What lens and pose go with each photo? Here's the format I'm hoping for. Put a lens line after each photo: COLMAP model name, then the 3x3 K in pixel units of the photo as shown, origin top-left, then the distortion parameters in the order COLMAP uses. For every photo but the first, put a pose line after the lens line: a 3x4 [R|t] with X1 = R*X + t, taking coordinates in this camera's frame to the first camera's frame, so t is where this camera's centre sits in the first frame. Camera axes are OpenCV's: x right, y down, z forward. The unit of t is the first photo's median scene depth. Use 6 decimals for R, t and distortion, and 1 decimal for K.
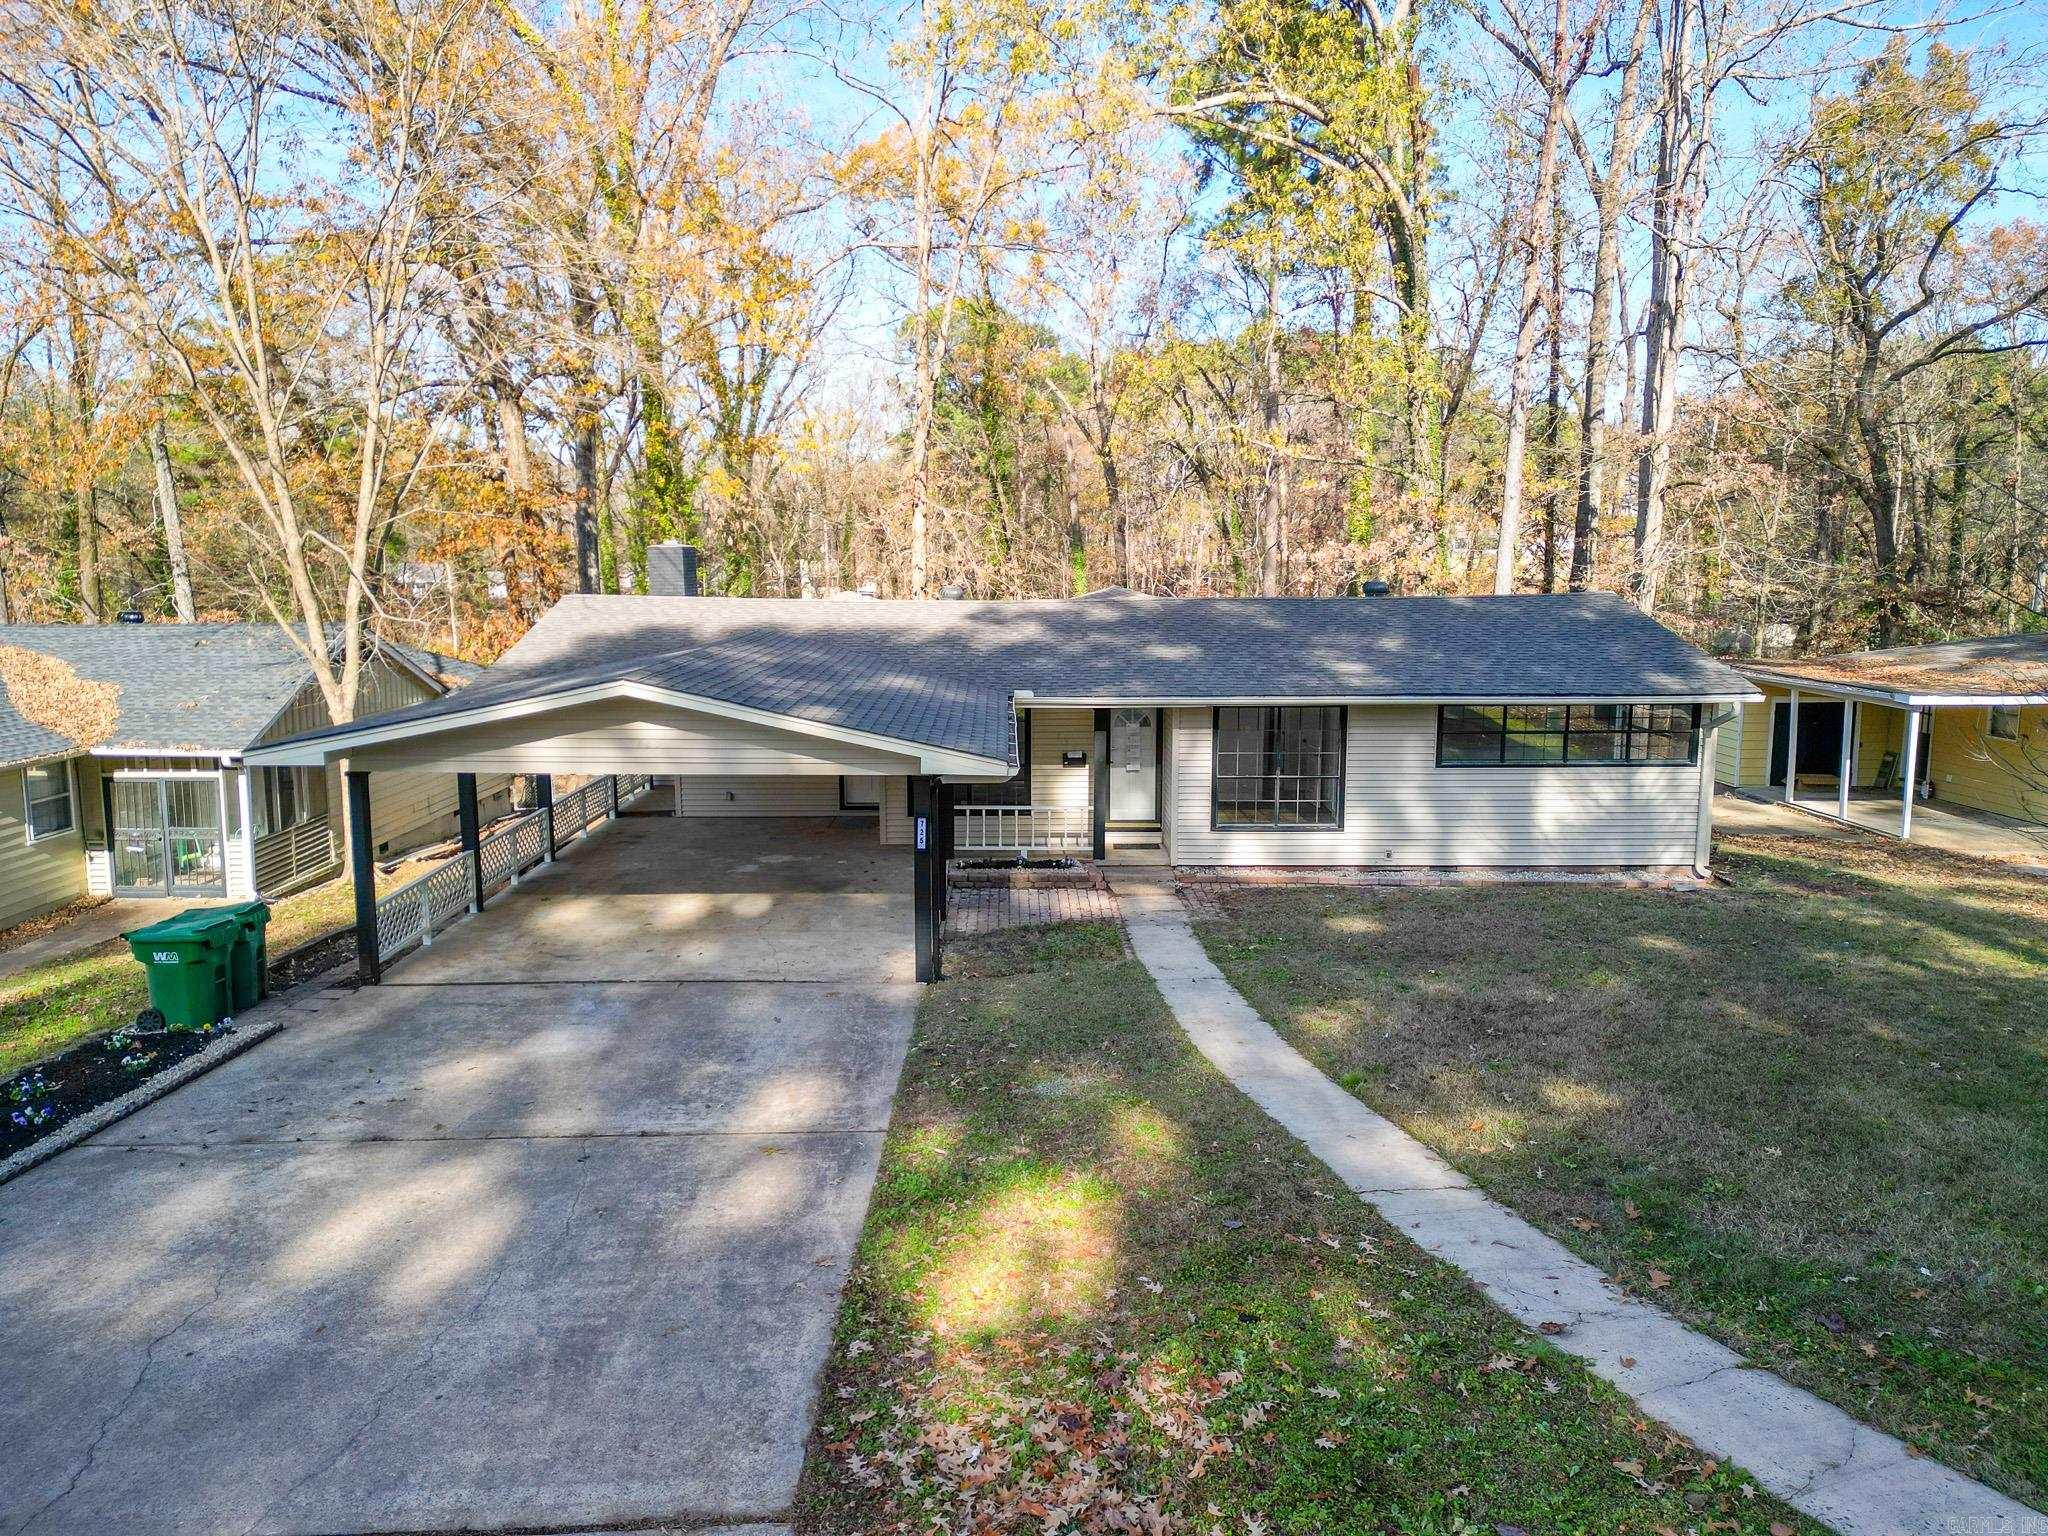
lens RADIAL K [[1436.2, 0, 1022.2], [0, 1436.2, 760.6], [0, 0, 1]] dist [0.055709, -0.045623]
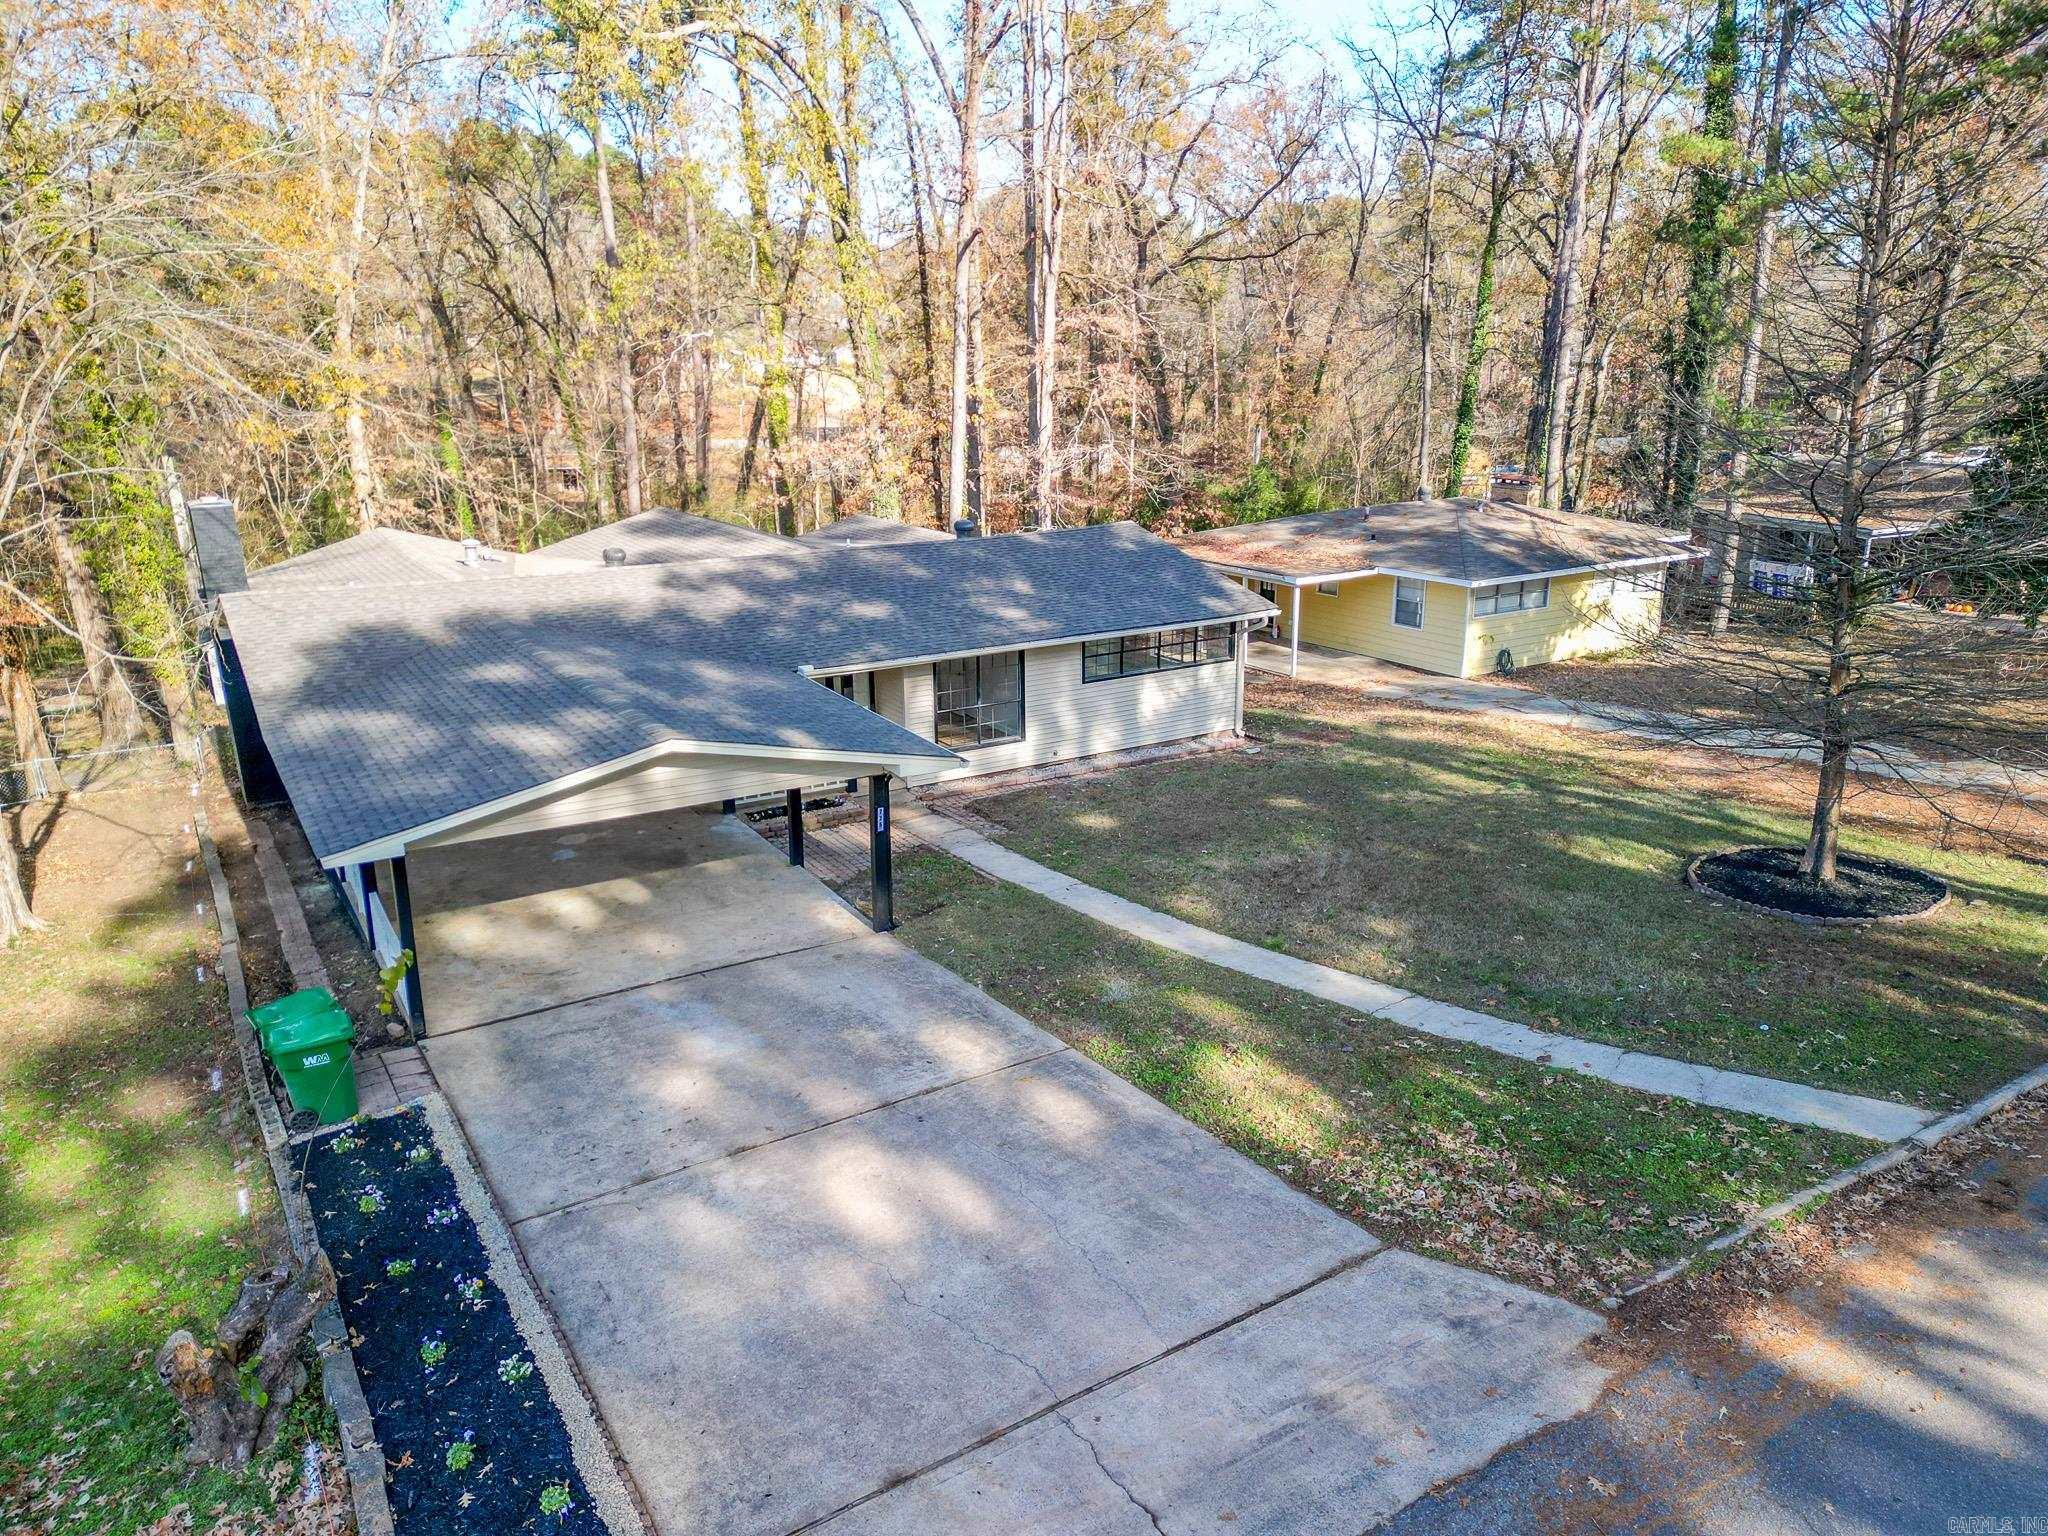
lens RADIAL K [[1436.2, 0, 1015.4], [0, 1436.2, 775.9], [0, 0, 1]] dist [0.055709, -0.045623]
pose [[0.857680, -0.154287, 0.490490, -0.685788], [0.081713, 0.982696, 0.166229, -0.220767], [-0.507650, -0.102492, 0.855445, -0.164511]]
